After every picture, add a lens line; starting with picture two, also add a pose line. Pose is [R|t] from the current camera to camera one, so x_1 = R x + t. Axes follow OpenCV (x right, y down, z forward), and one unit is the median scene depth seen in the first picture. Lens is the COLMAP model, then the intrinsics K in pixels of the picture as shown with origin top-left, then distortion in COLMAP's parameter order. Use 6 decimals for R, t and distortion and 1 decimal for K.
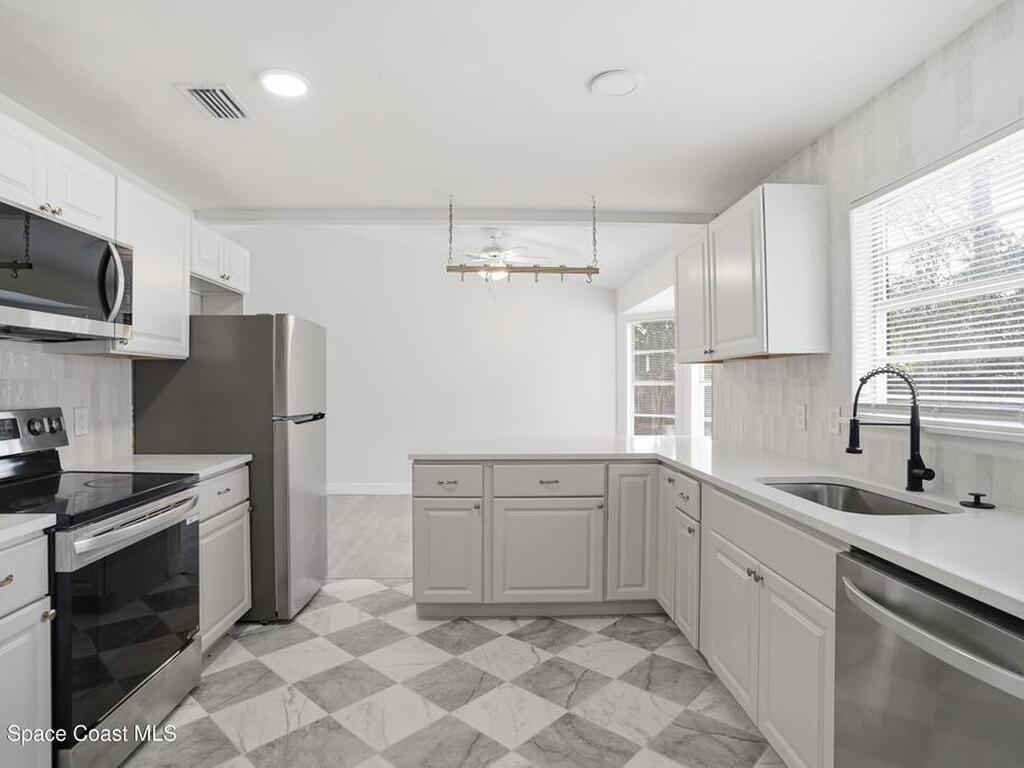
lens RADIAL K [[564.1, 0, 512.0], [0, 564.1, 384.0], [0, 0, 1]] dist [-0.103316, 0.055466]
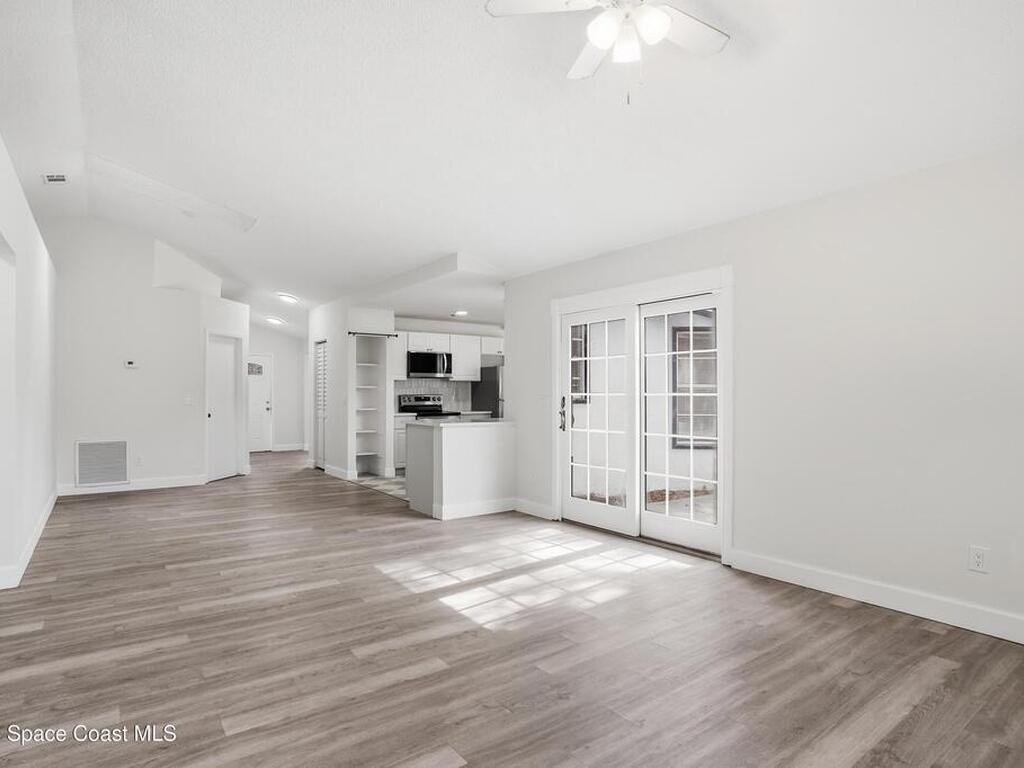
lens RADIAL K [[564.1, 0, 512.0], [0, 564.1, 384.0], [0, 0, 1]] dist [-0.103316, 0.055466]
pose [[0.560691, -0.012373, -0.827932, 2.622389], [0.001390, 0.999901, -0.014002, 0.021243], [0.828024, 0.006700, 0.560653, -0.821404]]
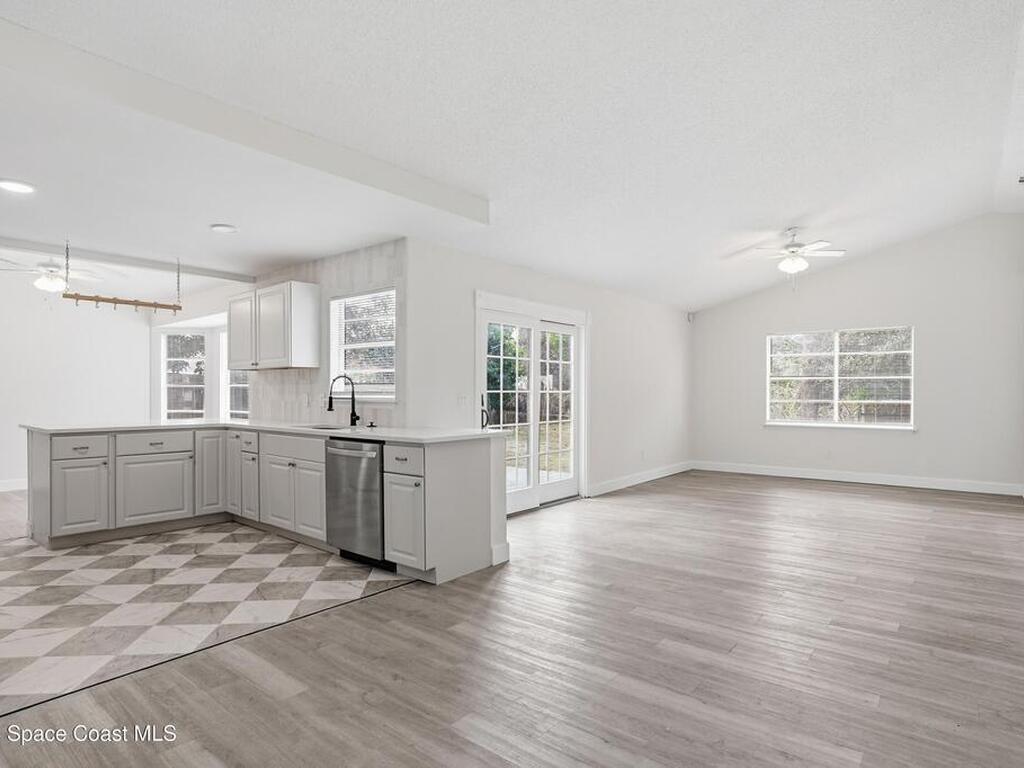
lens RADIAL K [[564.1, 0, 512.0], [0, 564.1, 384.0], [0, 0, 1]] dist [-0.103316, 0.055466]
pose [[0.646123, 0.010734, 0.763158, -0.537046], [-0.002387, 0.999925, -0.012044, 0.027000], [-0.763230, 0.005960, 0.646100, -0.877189]]
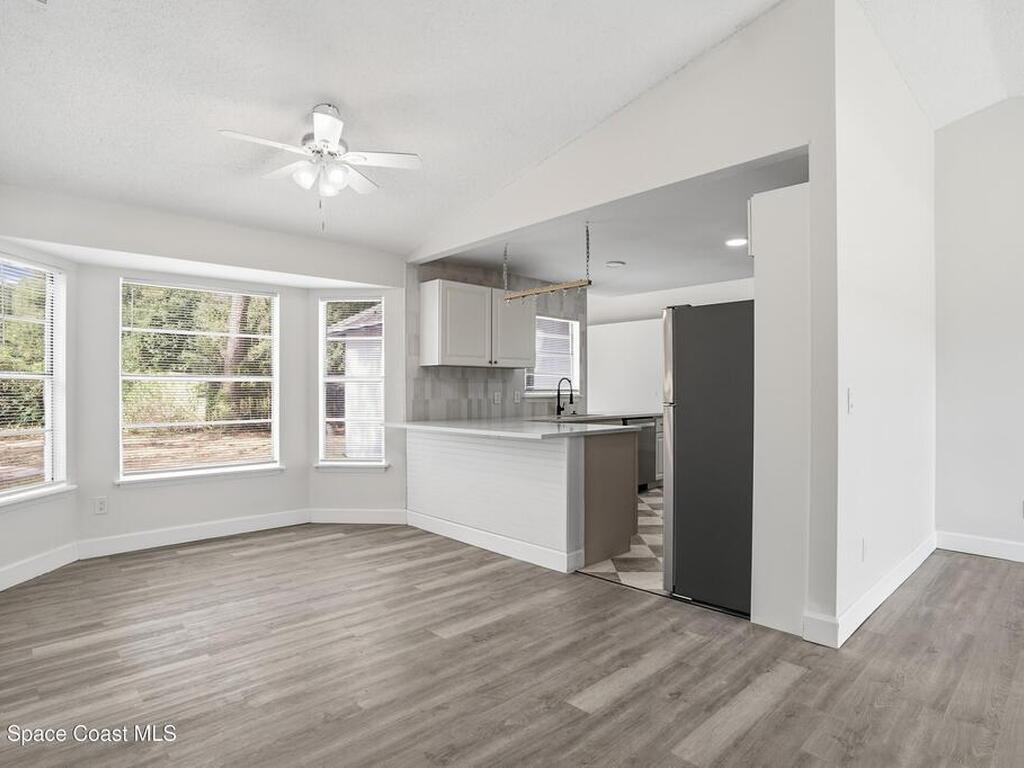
lens RADIAL K [[564.1, 0, 512.0], [0, 564.1, 384.0], [0, 0, 1]] dist [-0.103316, 0.055466]
pose [[-0.656216, 0.008214, 0.754528, -1.224359], [-0.002163, 0.999916, -0.012766, 0.036970], [-0.754570, -0.010009, -0.656143, 2.552890]]
